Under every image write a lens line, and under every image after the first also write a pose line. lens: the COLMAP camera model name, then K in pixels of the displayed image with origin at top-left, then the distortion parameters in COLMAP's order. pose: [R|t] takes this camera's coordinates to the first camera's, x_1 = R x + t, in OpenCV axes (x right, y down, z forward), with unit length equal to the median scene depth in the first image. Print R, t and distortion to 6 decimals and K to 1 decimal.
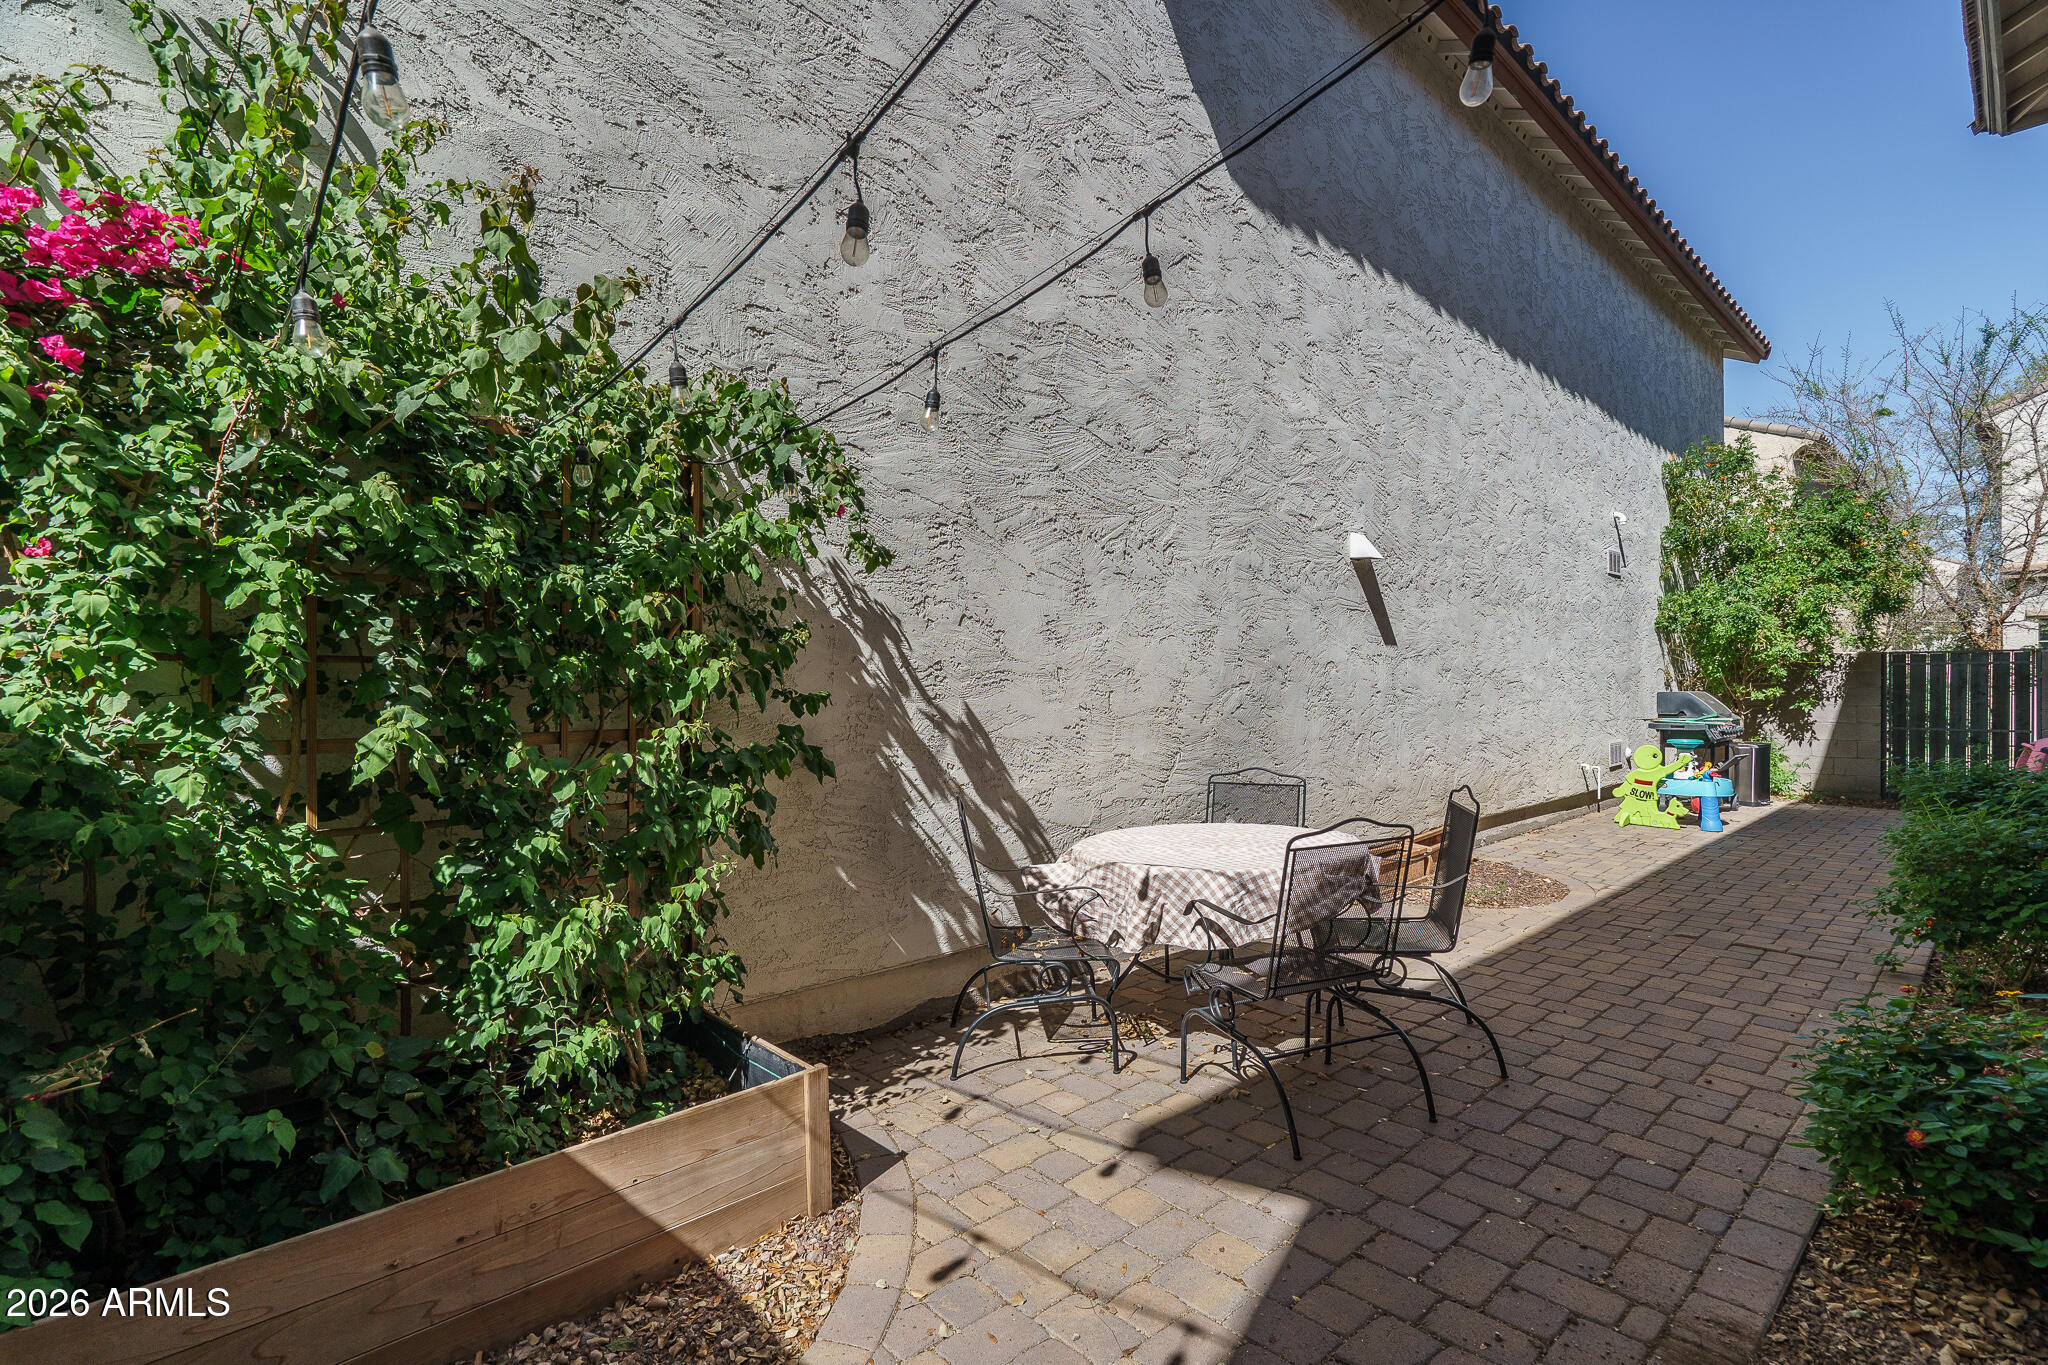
lens RADIAL K [[934.7, 0, 1037.9], [0, 934.7, 689.3], [0, 0, 1]] dist [-0.000352, -0.000429]
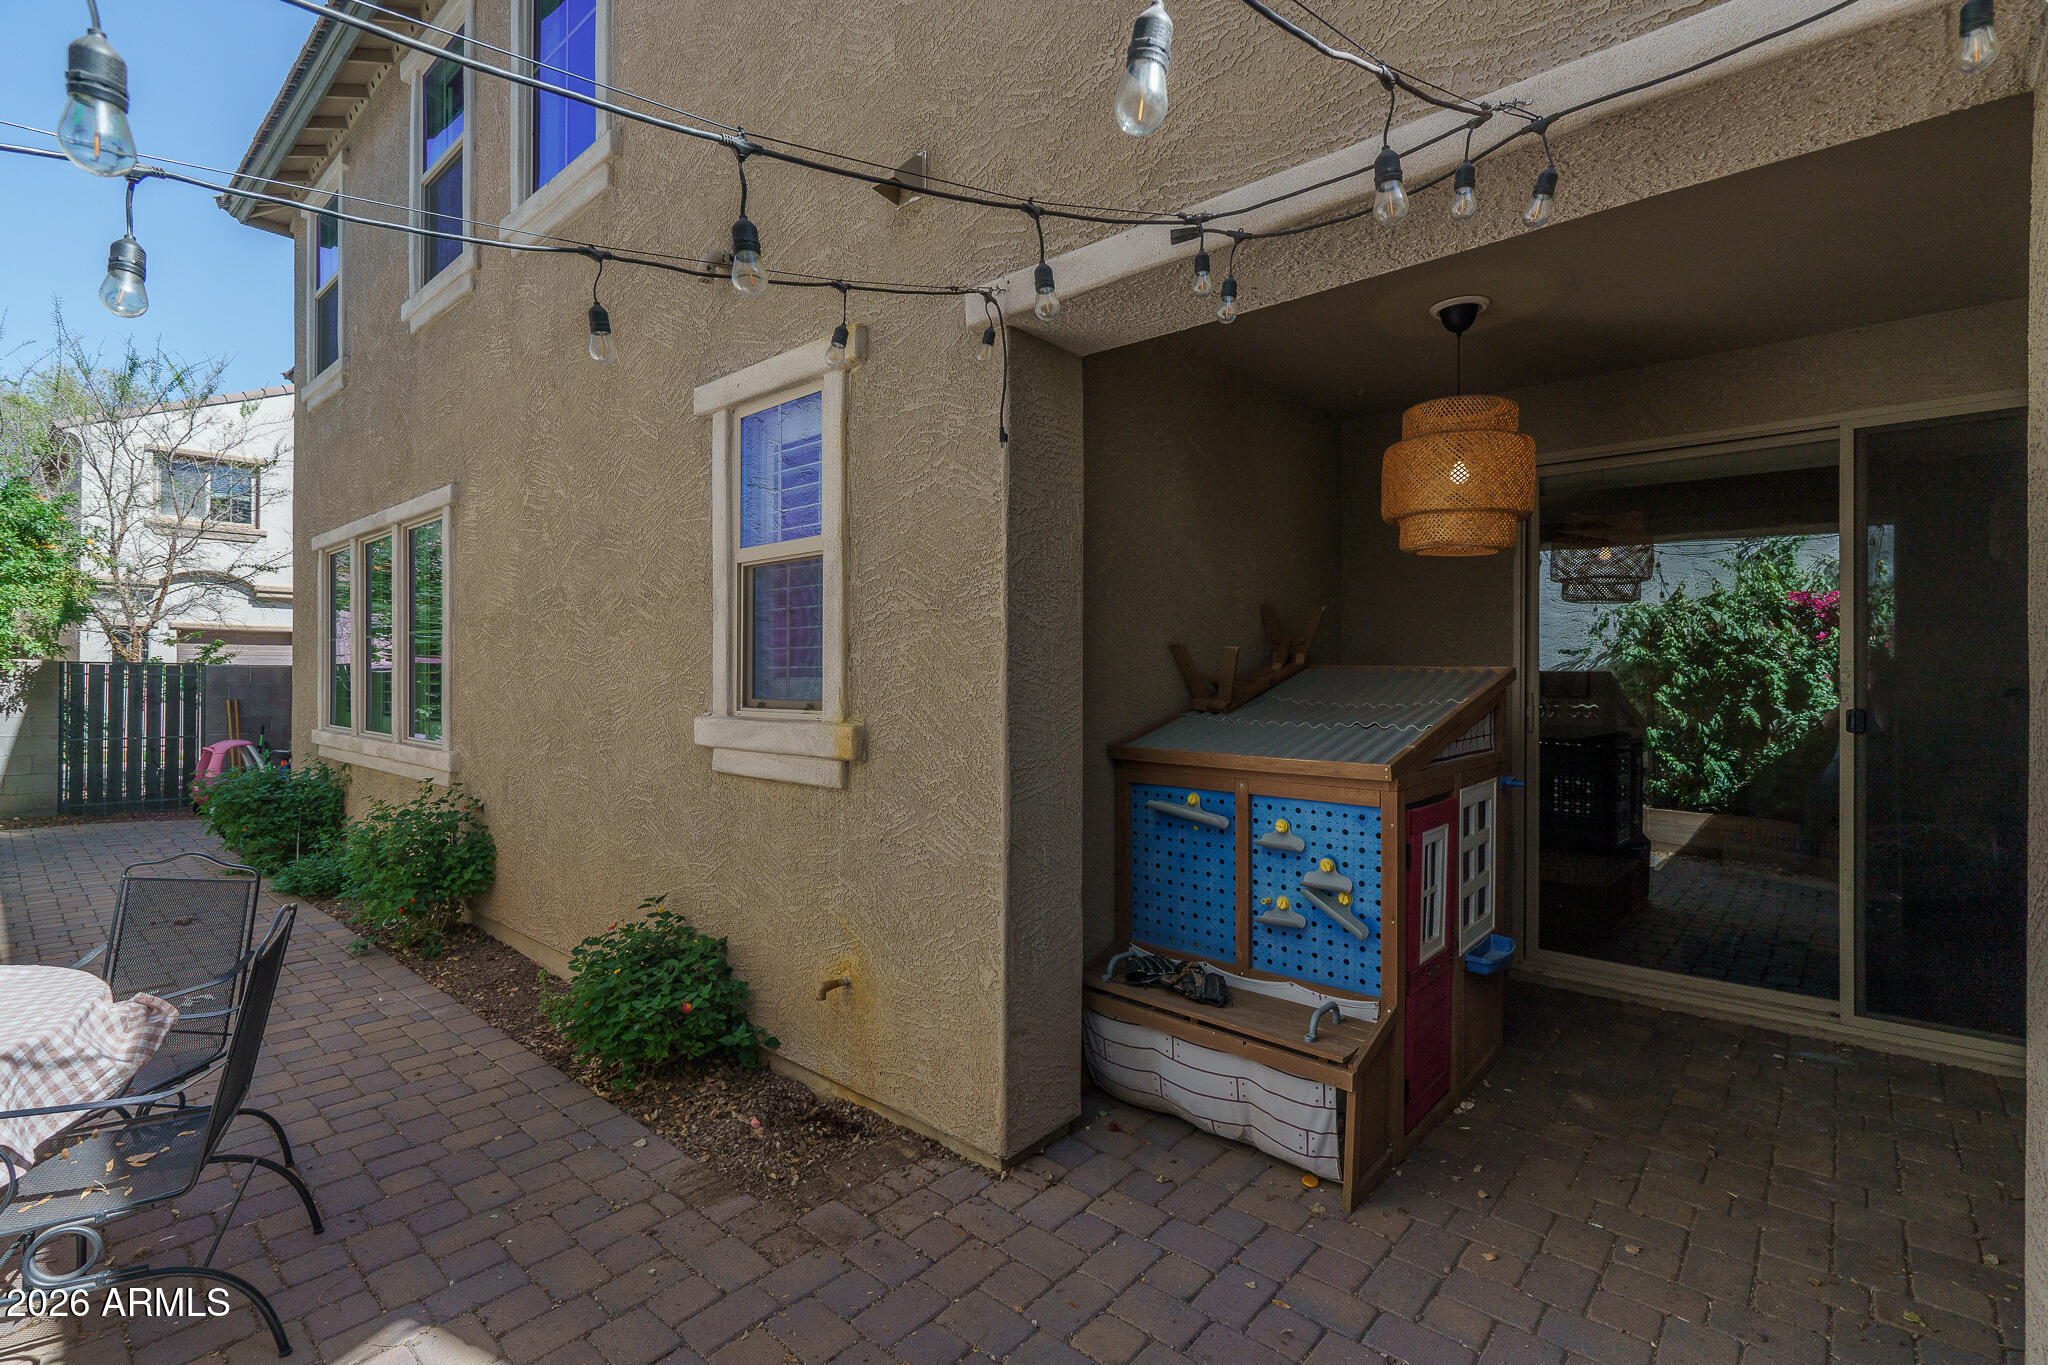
lens RADIAL K [[913.4, 0, 1028.7], [0, 913.4, 670.9], [0, 0, 1]] dist [0.000716, 0.000020]
pose [[-0.115880, 0.017778, 0.993104, -0.470614], [-0.001864, 0.999834, -0.018116, -0.048720], [-0.993262, -0.003950, -0.115827, 0.393415]]
